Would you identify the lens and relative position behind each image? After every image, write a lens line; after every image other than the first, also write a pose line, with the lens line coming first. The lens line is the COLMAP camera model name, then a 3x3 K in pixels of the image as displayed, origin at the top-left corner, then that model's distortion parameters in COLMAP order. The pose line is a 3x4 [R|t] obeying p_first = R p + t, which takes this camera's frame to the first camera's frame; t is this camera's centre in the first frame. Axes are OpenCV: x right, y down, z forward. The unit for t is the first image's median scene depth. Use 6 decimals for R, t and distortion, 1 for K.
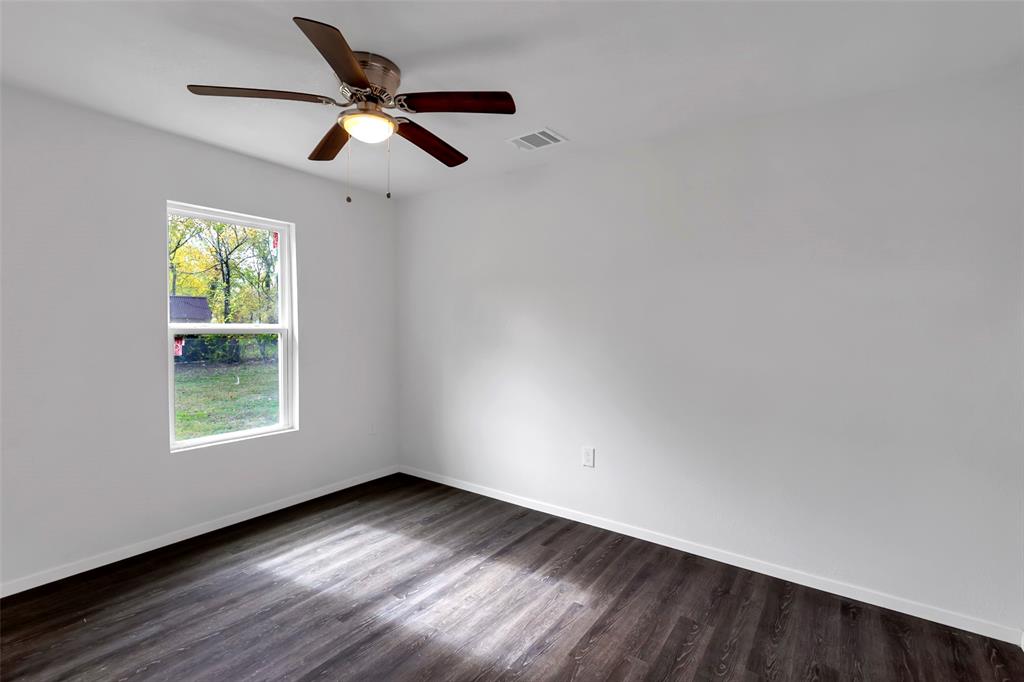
lens RADIAL K [[463.4, 0, 512.8], [0, 463.4, 337.8], [0, 0, 1]] dist [0.002519, 0.000133]
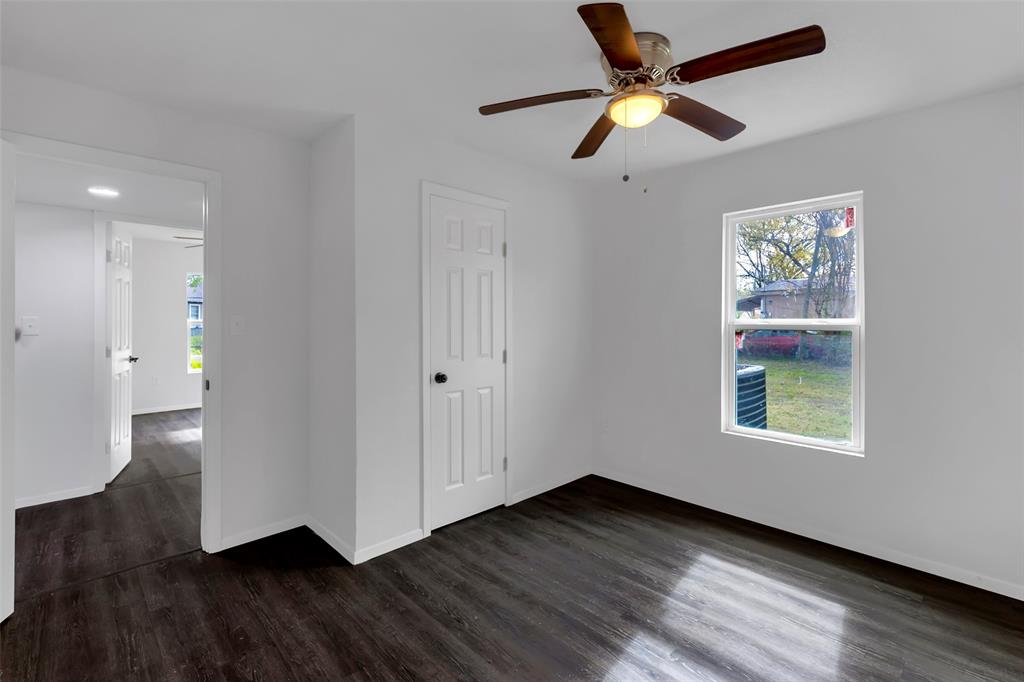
lens RADIAL K [[463.4, 0, 514.0], [0, 463.4, 319.8], [0, 0, 1]] dist [0.002519, 0.000133]
pose [[-0.175862, -0.008288, -0.984380, 0.547498], [-0.026494, 0.999642, -0.003683, -0.015056], [0.984058, 0.025433, -0.176019, 0.768372]]
